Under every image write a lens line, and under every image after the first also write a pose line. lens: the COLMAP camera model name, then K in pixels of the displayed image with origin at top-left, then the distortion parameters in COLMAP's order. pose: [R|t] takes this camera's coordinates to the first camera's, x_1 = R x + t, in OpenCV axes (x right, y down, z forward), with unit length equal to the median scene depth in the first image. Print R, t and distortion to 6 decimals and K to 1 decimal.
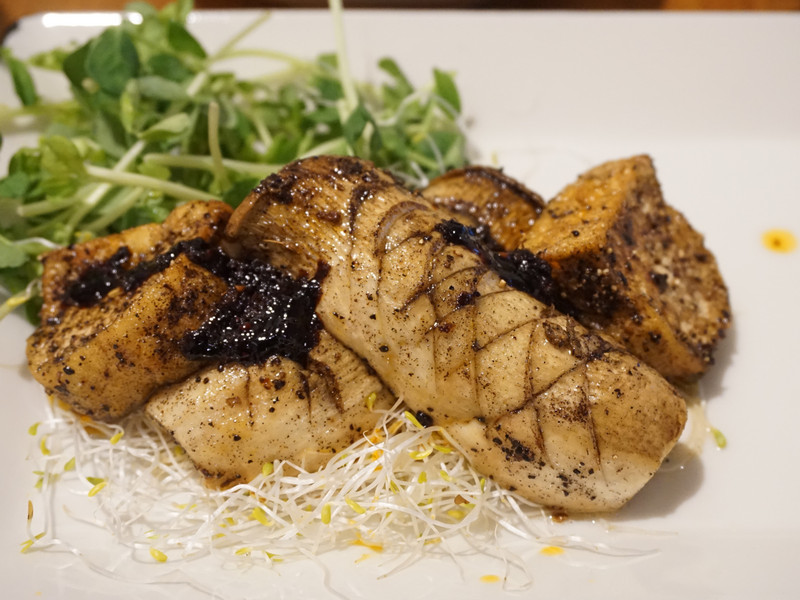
lens RADIAL K [[1020.8, 0, 399.3], [0, 1020.8, 301.0], [0, 0, 1]] dist [0.019106, 0.000000]
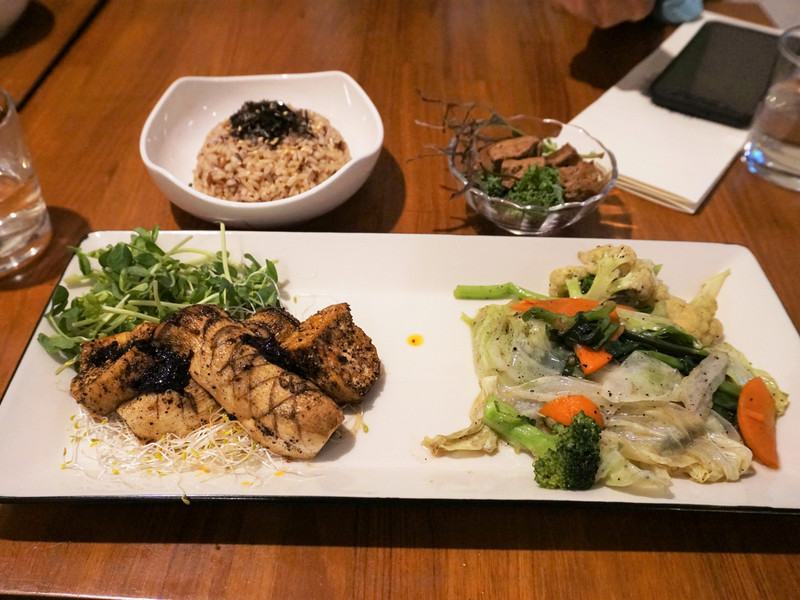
lens RADIAL K [[687.0, 0, 401.1], [0, 687.0, 298.0], [0, 0, 1]] dist [-0.002824, -0.005841]
pose [[0.999460, 0.016032, -0.028678, 0.457234], [-0.017649, 0.998215, -0.057061, -0.077382], [0.027712, 0.057537, 0.997959, -0.598896]]
